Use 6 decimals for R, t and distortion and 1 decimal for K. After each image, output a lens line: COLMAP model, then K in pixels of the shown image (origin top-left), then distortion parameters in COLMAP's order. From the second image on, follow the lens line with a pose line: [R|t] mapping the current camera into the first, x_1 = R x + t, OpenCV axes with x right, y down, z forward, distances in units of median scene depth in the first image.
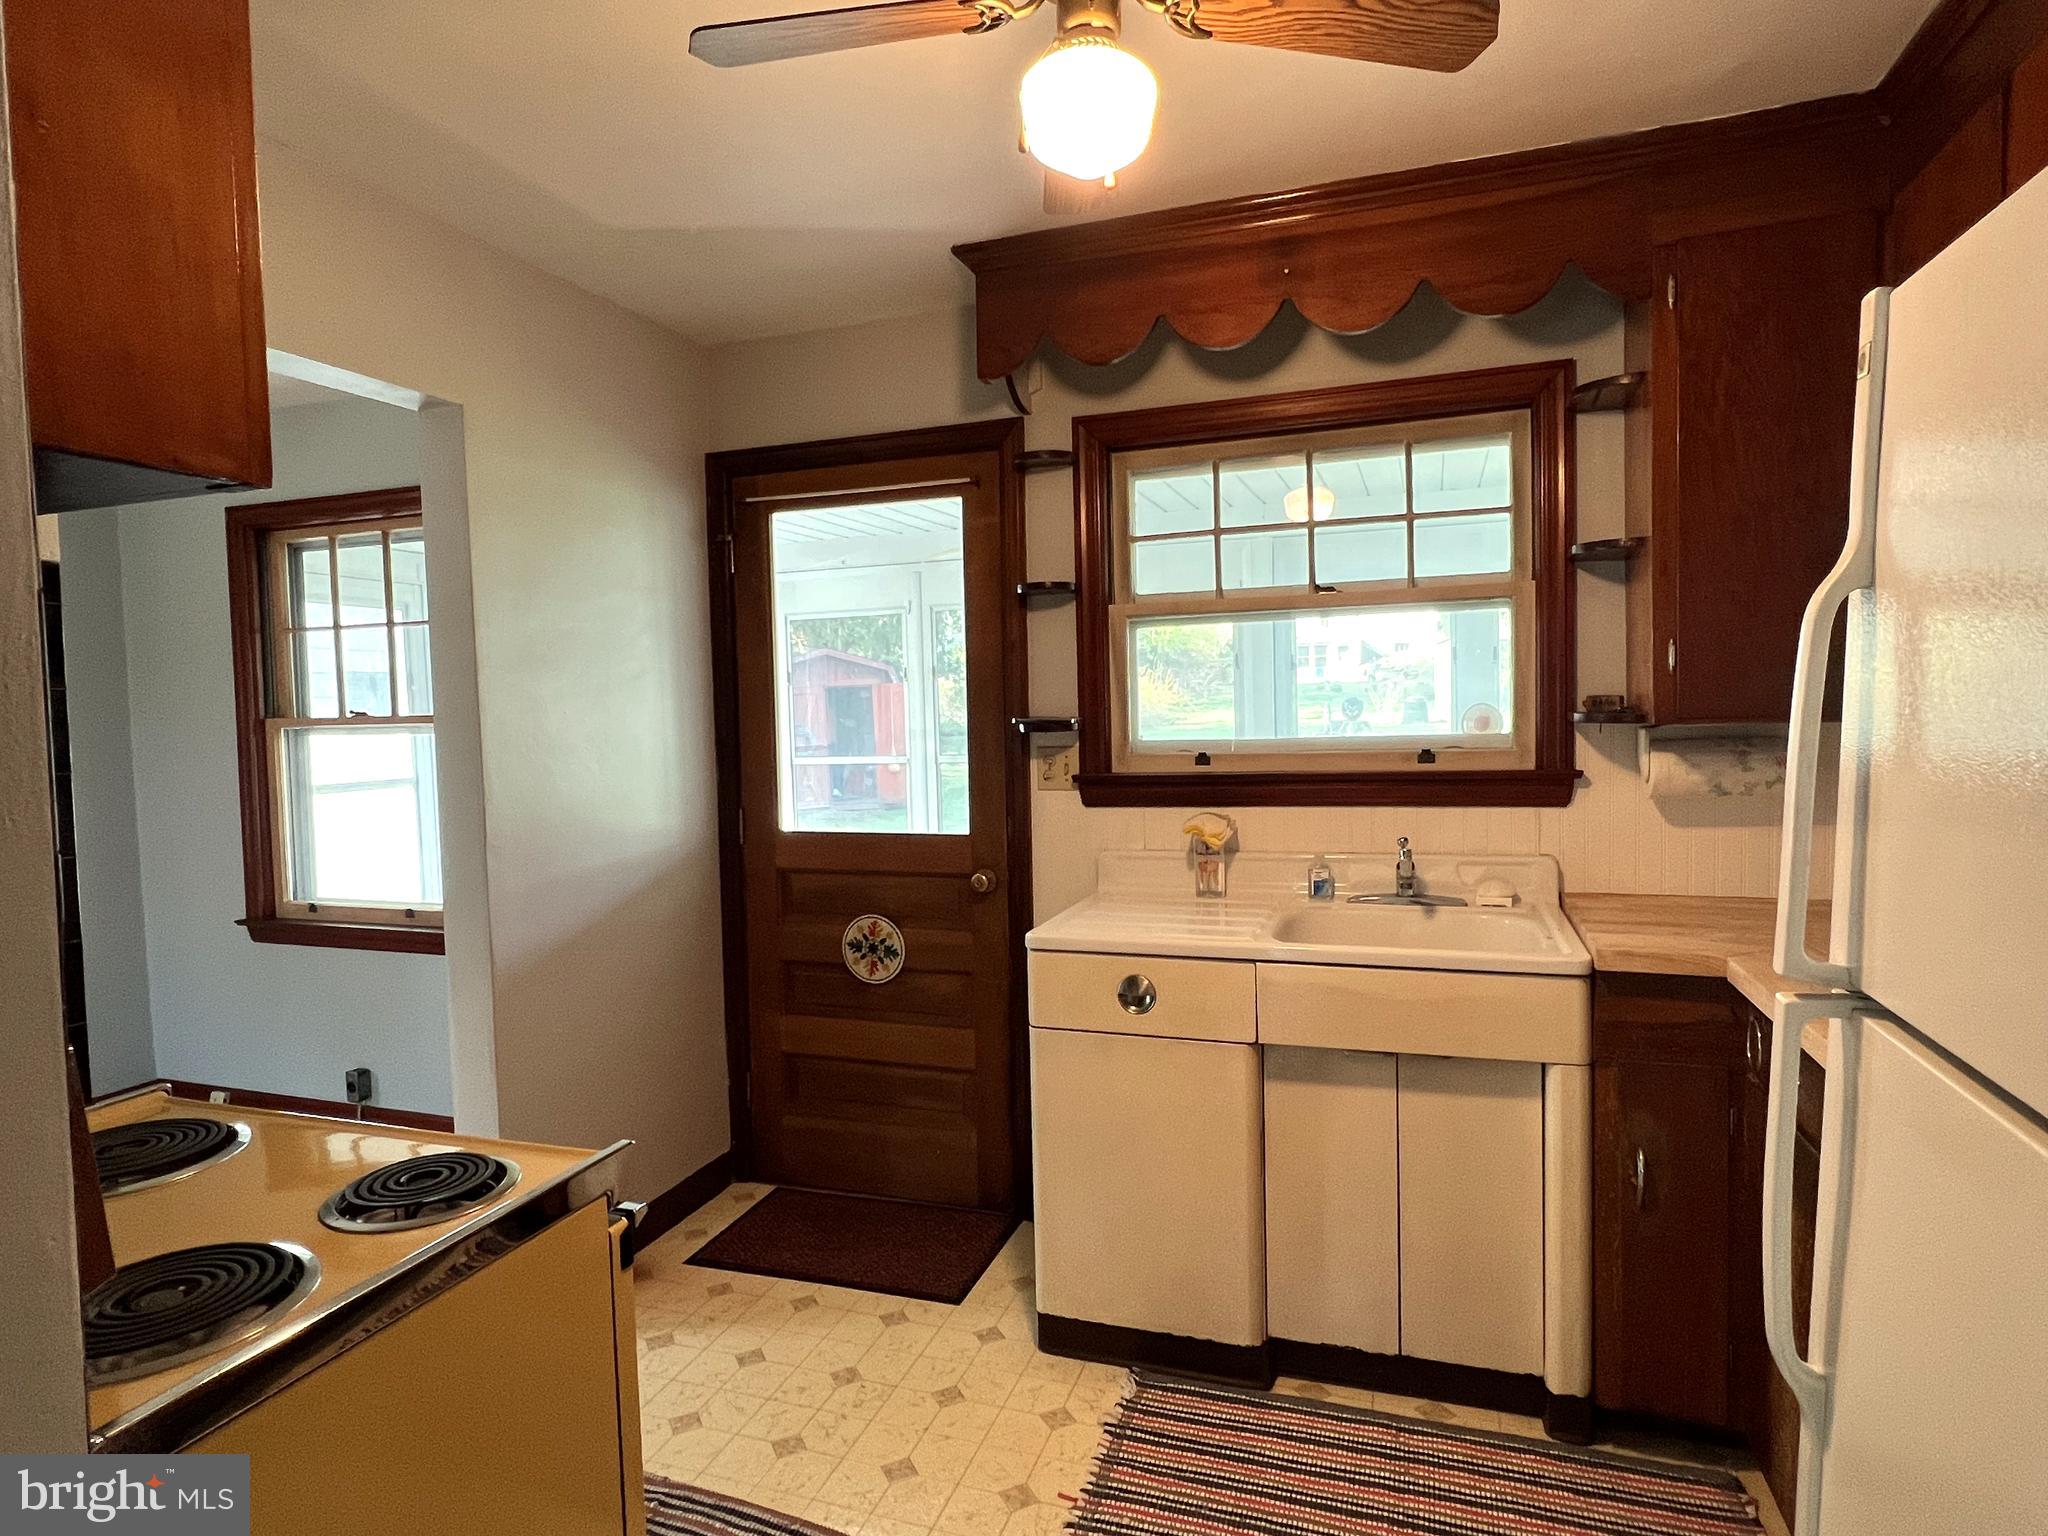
lens RADIAL K [[1056.7, 0, 1028.2], [0, 1056.7, 766.5], [0, 0, 1]] dist [-0.082962, -0.000042]
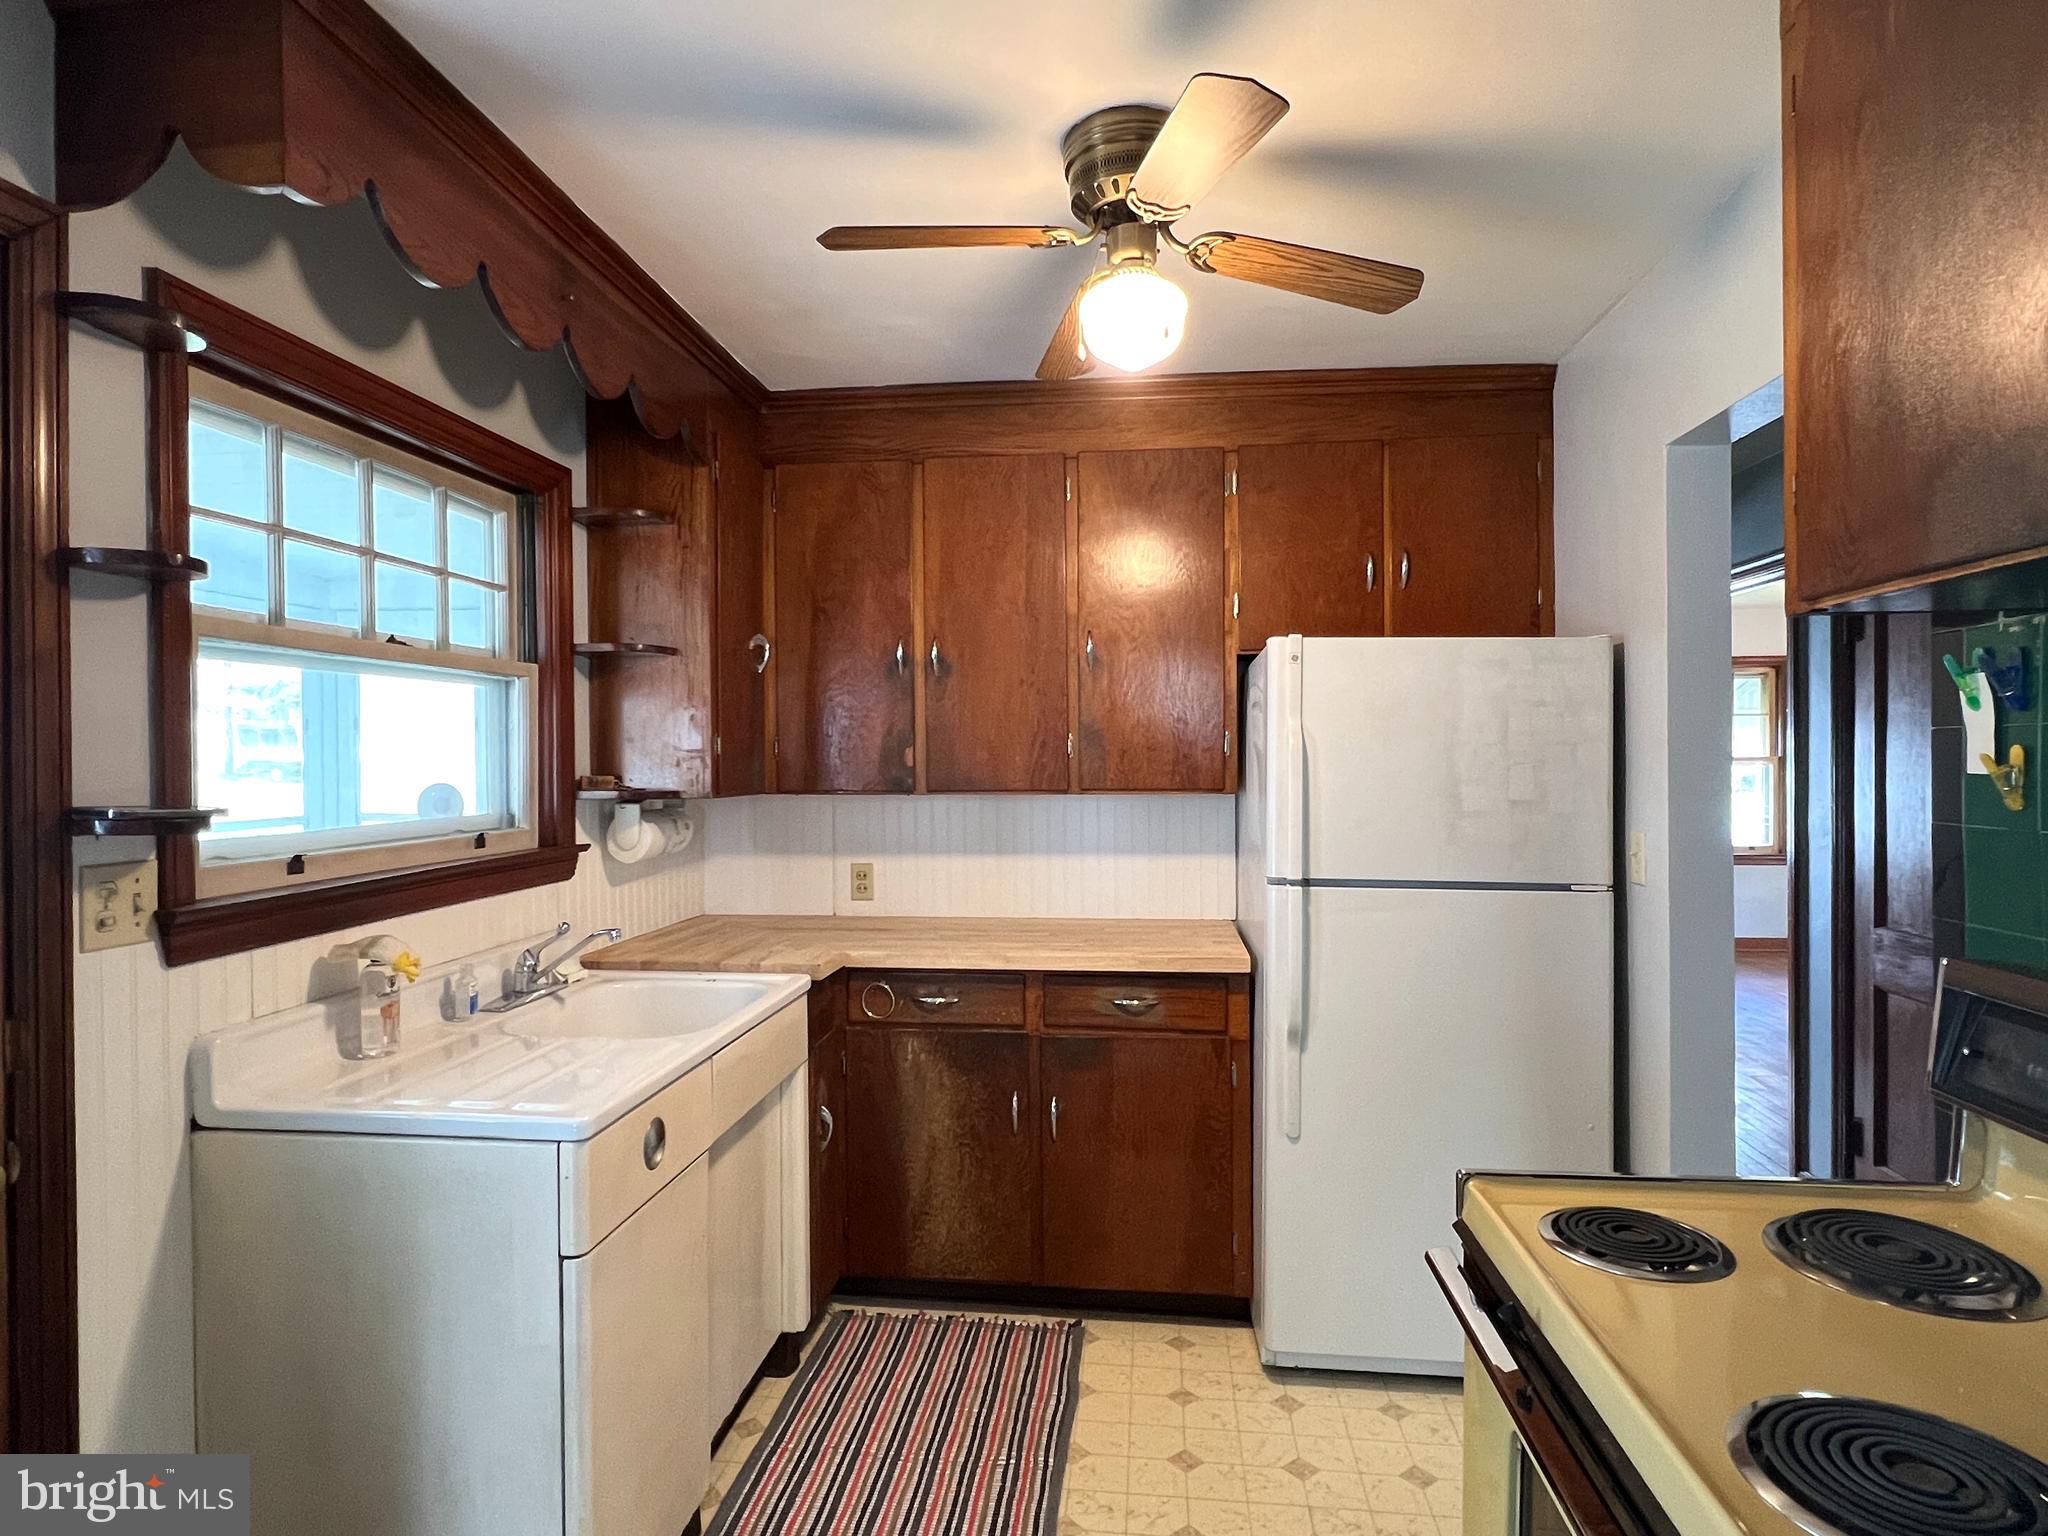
lens RADIAL K [[1056.7, 0, 1028.2], [0, 1056.7, 766.5], [0, 0, 1]] dist [-0.082962, -0.000042]
pose [[-0.228680, 0.015811, 0.973373, -0.567354], [0.051197, 0.998680, -0.004194, -0.043140], [-0.972155, 0.048875, -0.229187, 0.694656]]
